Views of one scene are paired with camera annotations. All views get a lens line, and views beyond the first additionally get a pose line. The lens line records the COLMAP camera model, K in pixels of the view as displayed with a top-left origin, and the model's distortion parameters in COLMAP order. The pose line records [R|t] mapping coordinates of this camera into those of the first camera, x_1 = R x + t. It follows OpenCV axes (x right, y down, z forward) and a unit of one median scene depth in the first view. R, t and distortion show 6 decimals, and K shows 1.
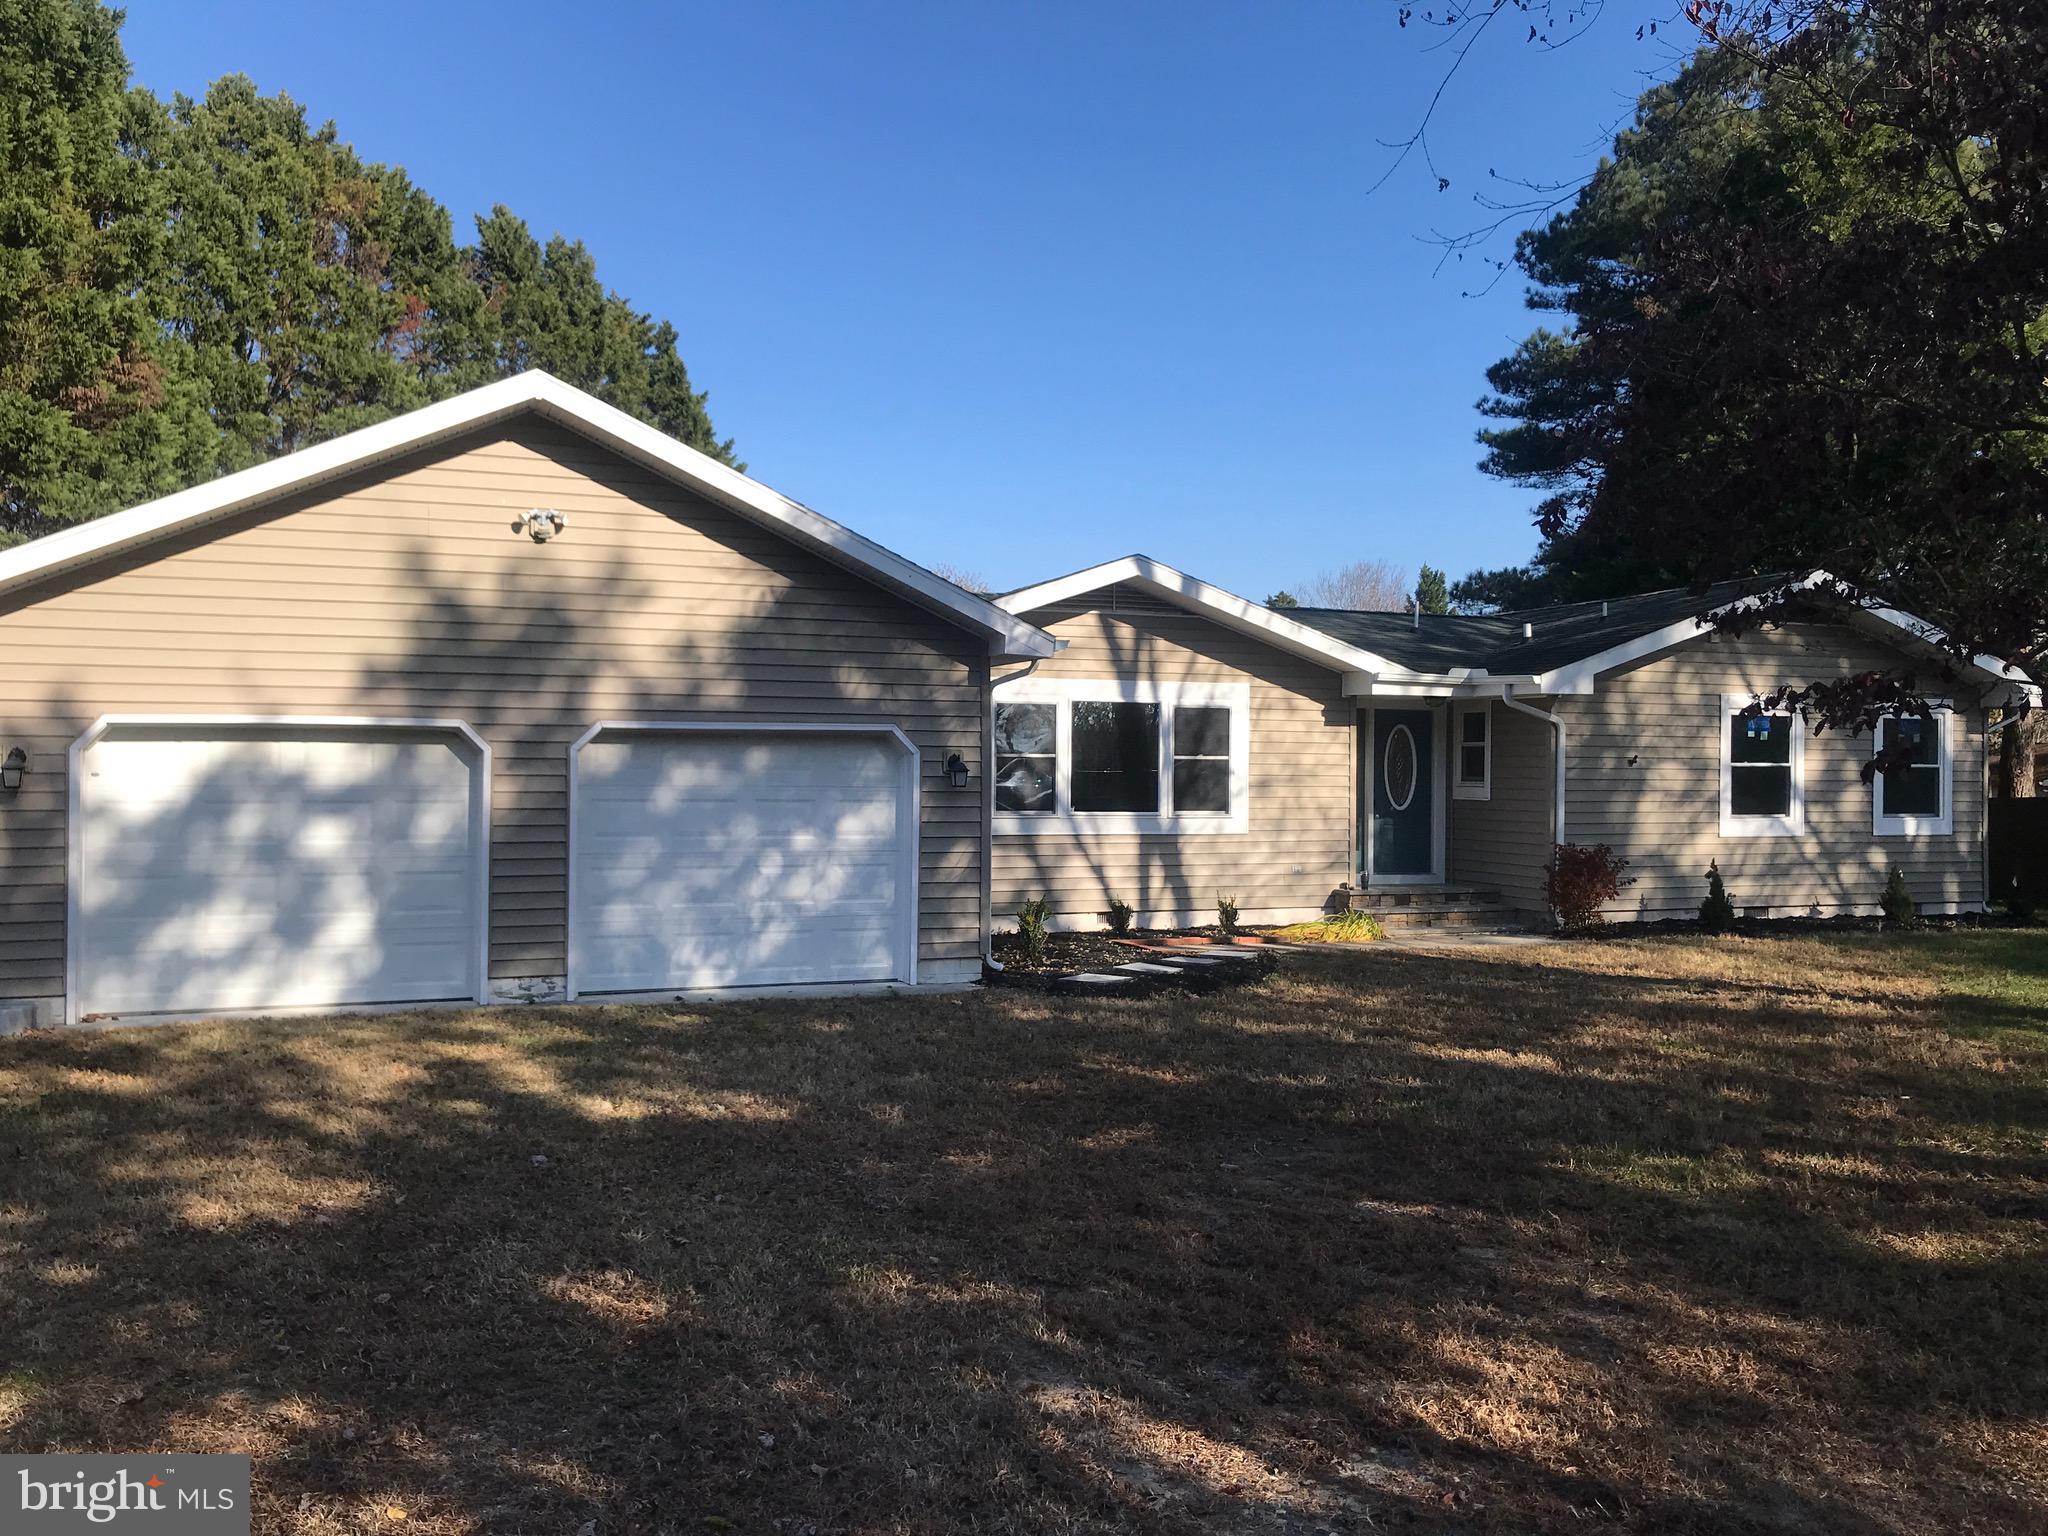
lens RADIAL K [[1666.8, 0, 1025.2], [0, 1666.8, 760.1], [0, 0, 1]] dist [0.046651, -0.059048]
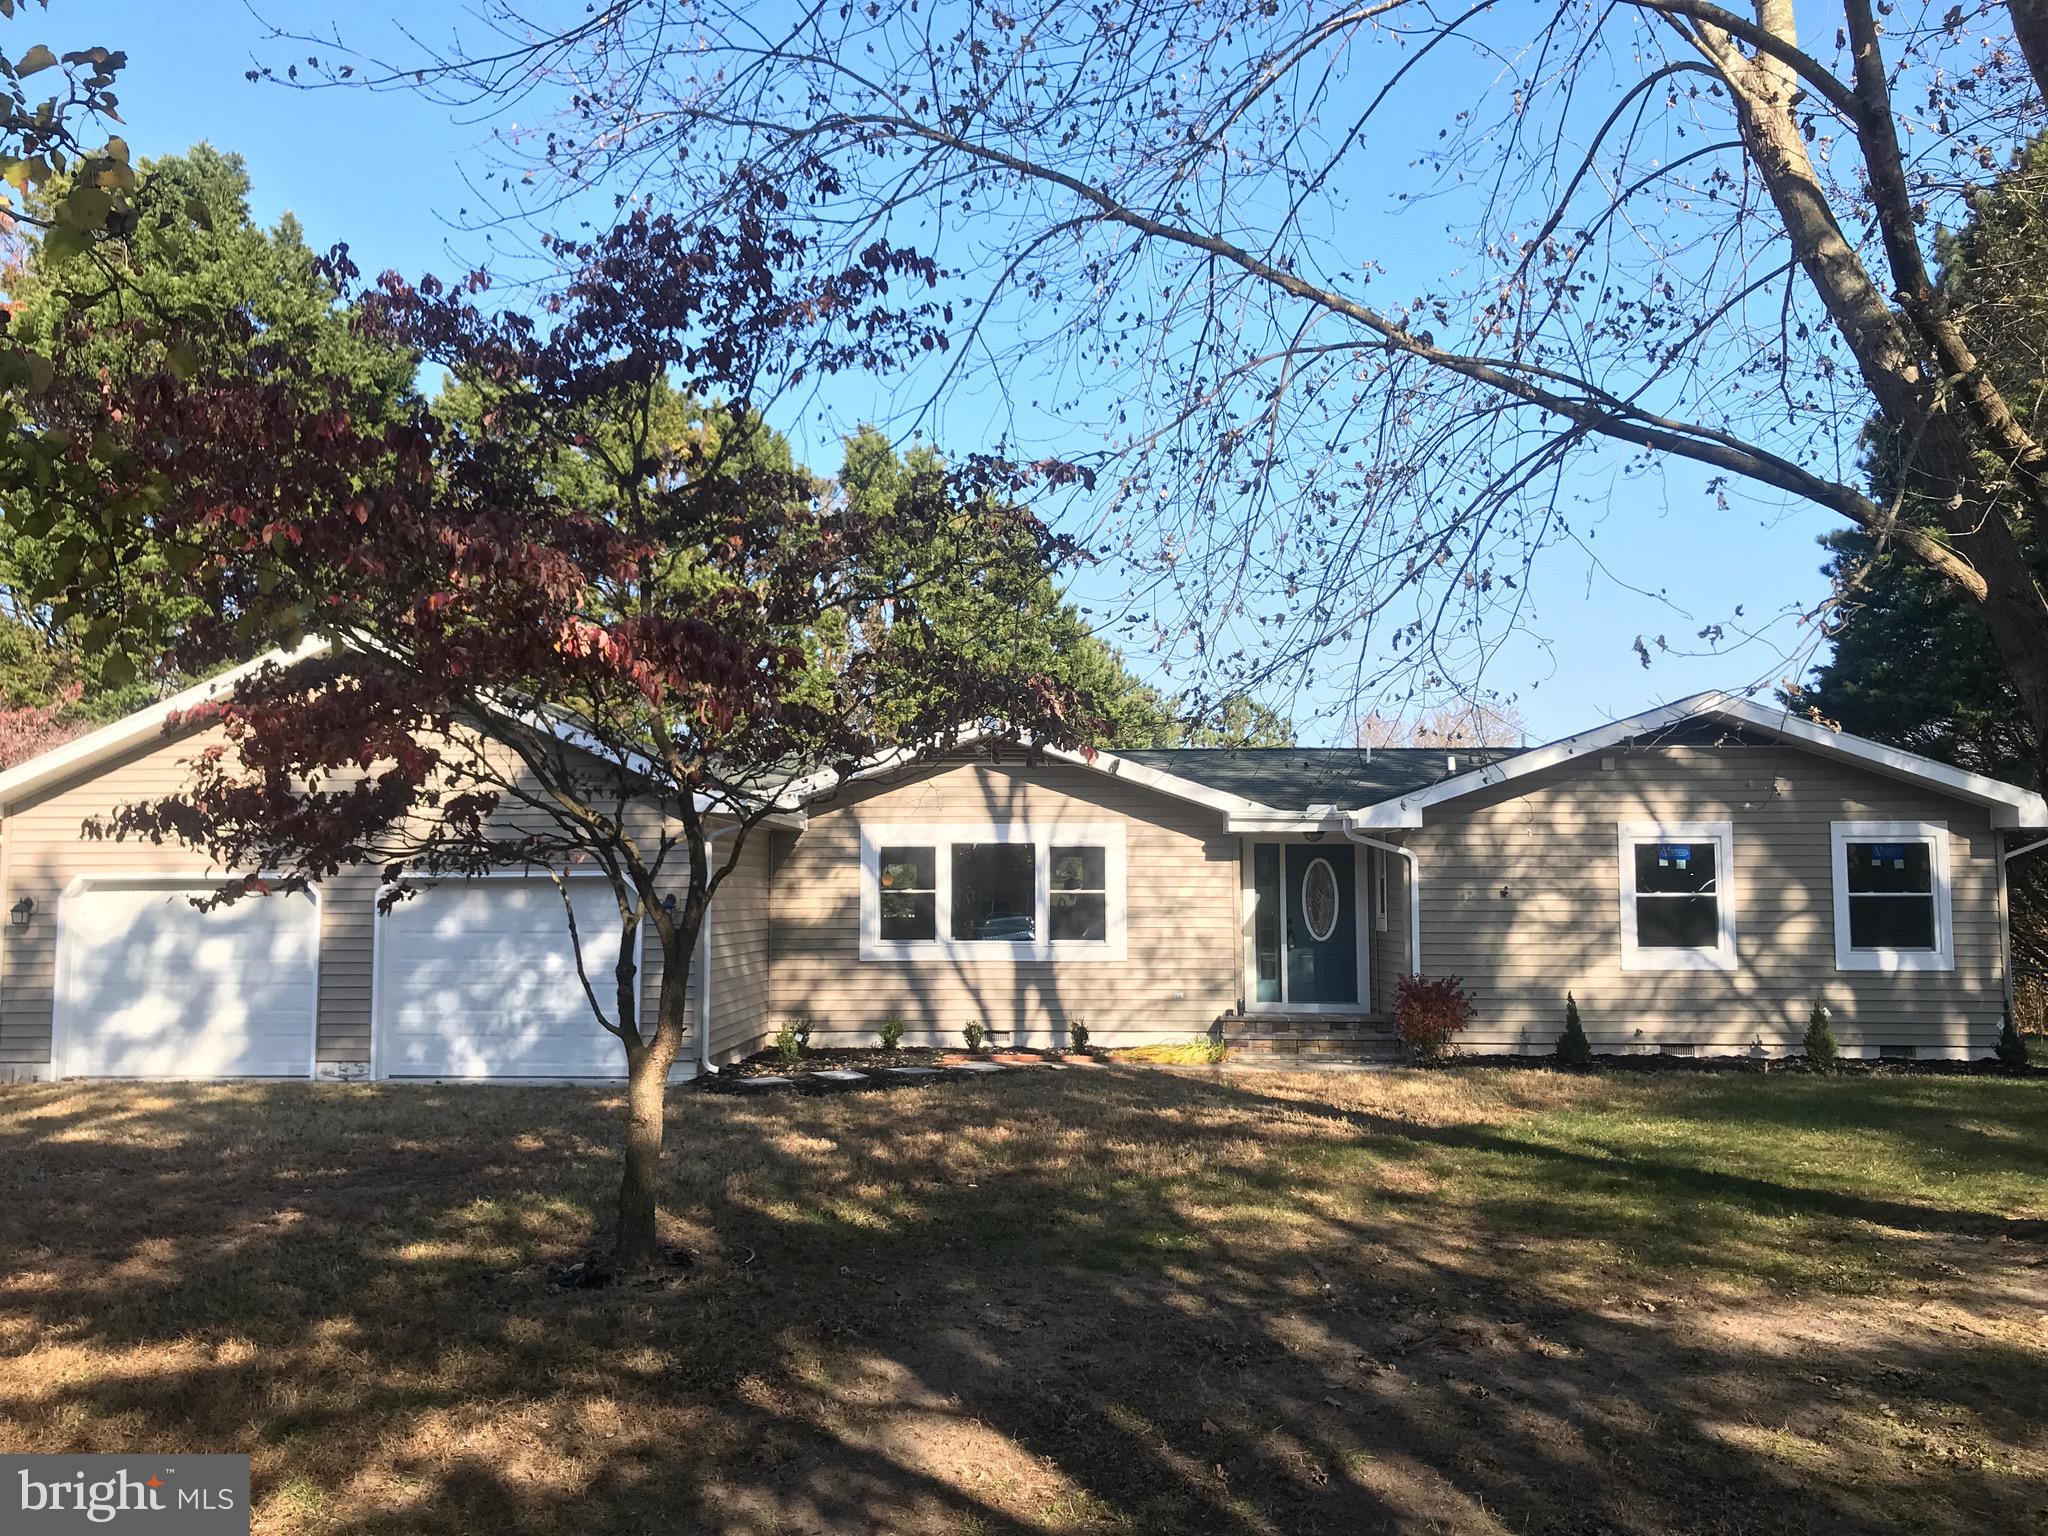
lens RADIAL K [[1666.8, 0, 1027.6], [0, 1666.8, 765.0], [0, 0, 1]] dist [0.046651, -0.059048]
pose [[0.919491, -0.038266, -0.391245, 0.513913], [0.008796, 0.997005, -0.076841, -0.000797], [0.393014, 0.067213, 0.917073, -0.032472]]
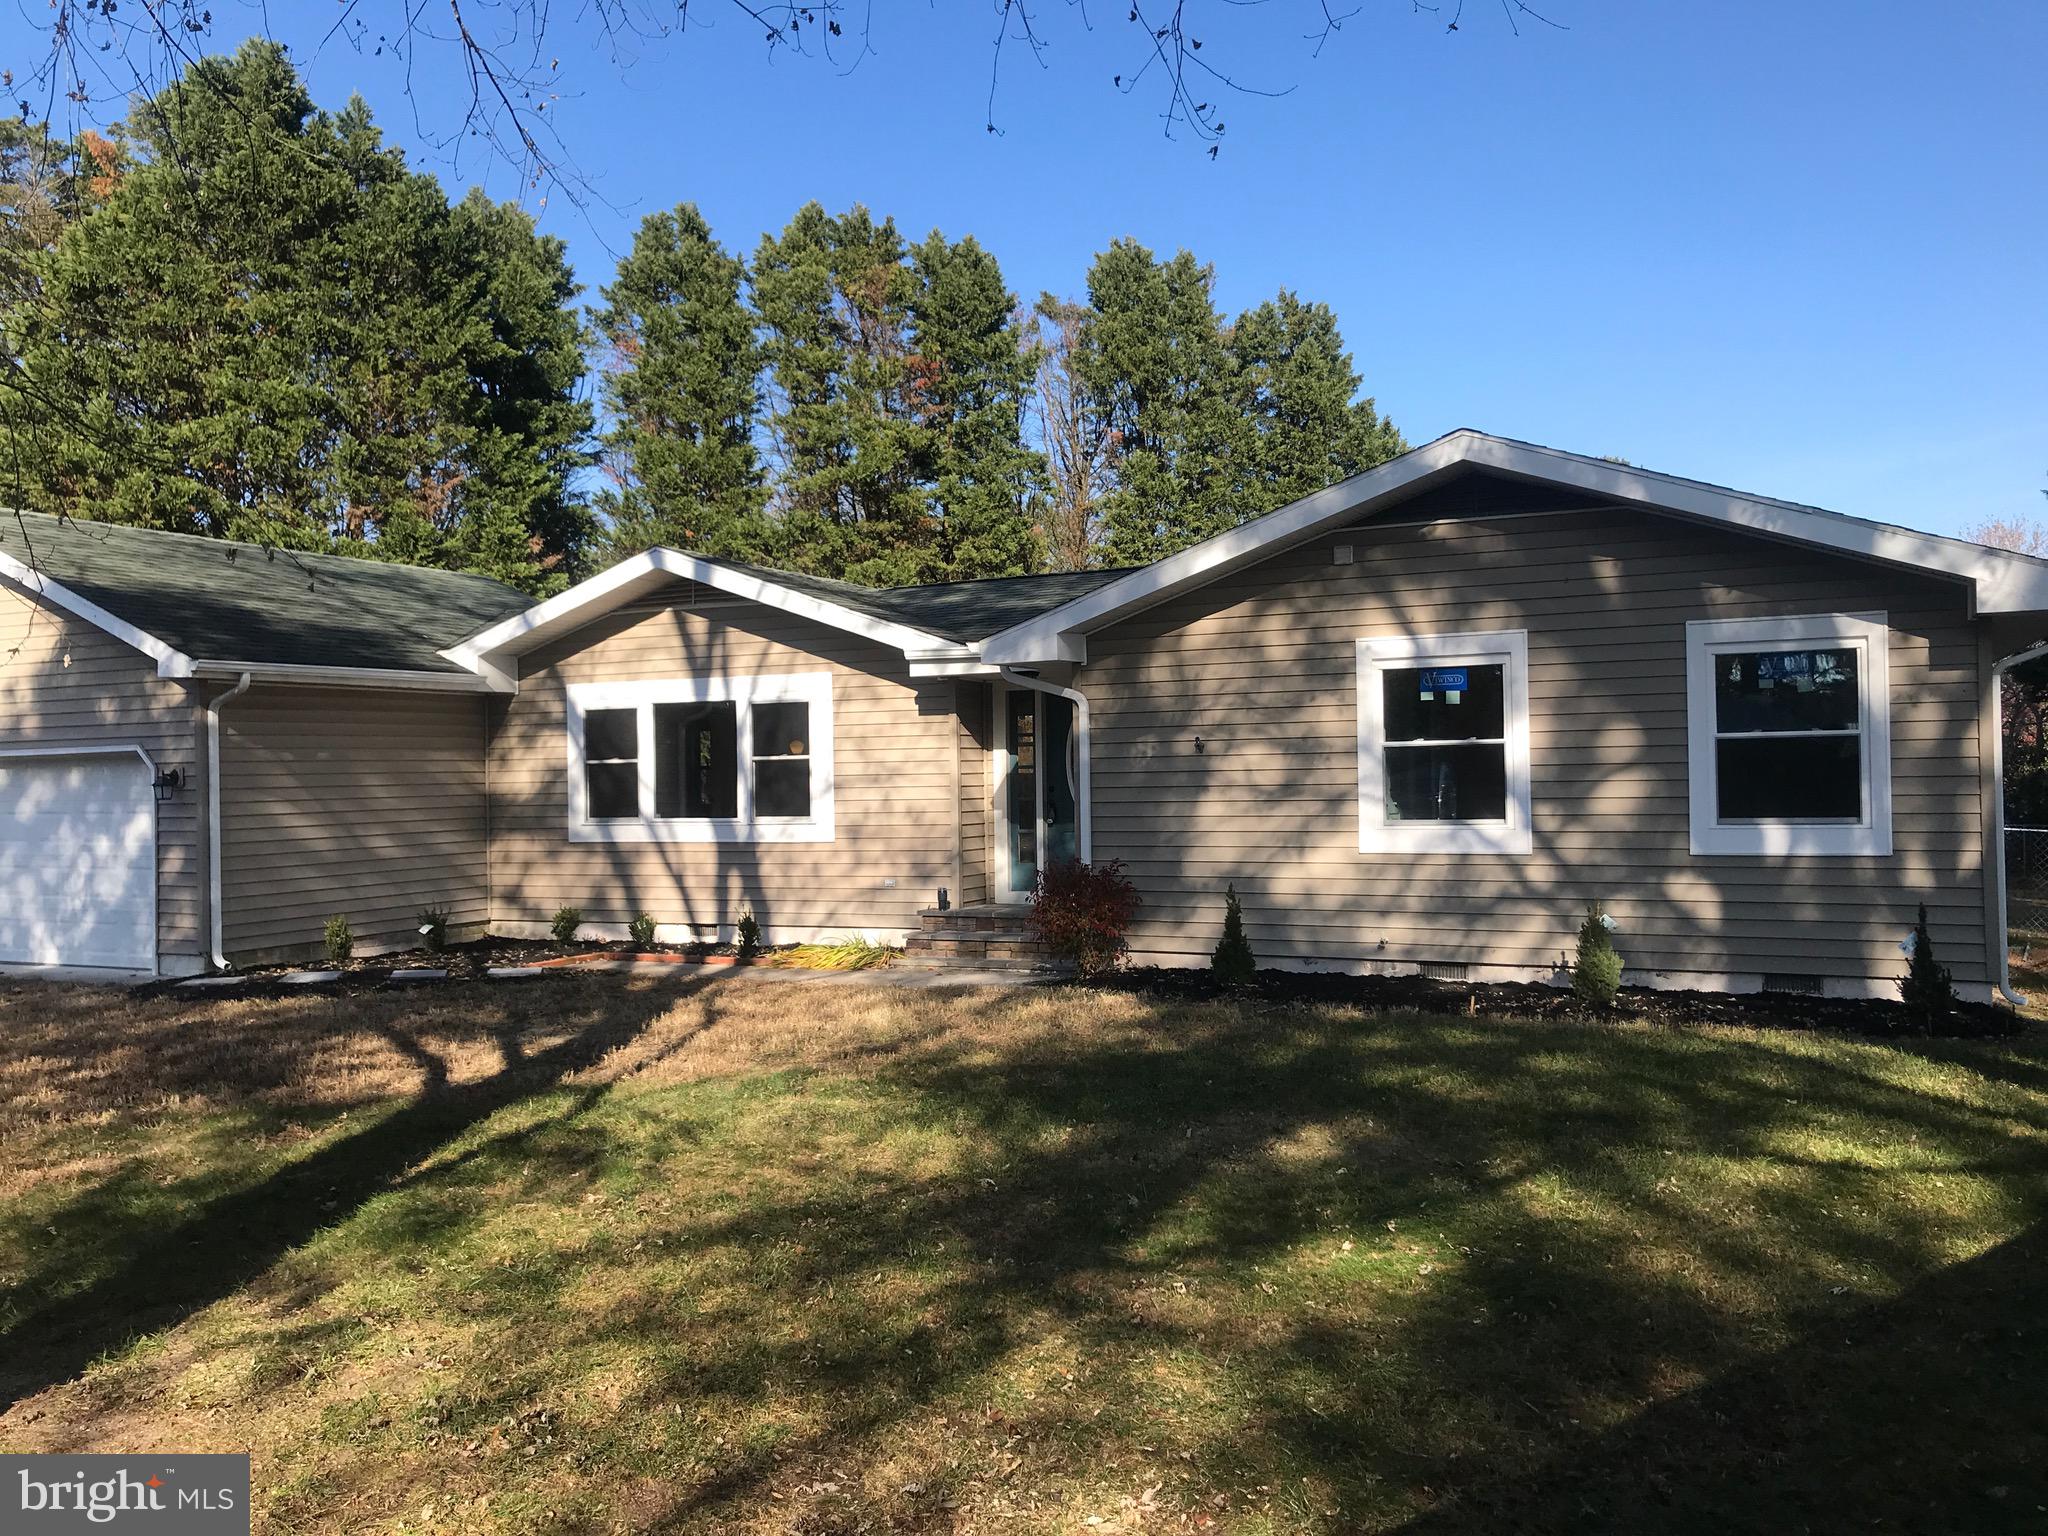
lens RADIAL K [[1666.8, 0, 1023.0], [0, 1666.8, 776.0], [0, 0, 1]] dist [0.046651, -0.059048]
pose [[0.688090, -0.018314, -0.725395, 0.859003], [0.027546, 0.999620, 0.000893, 0.011435], [0.725103, -0.020596, 0.688333, 0.473619]]
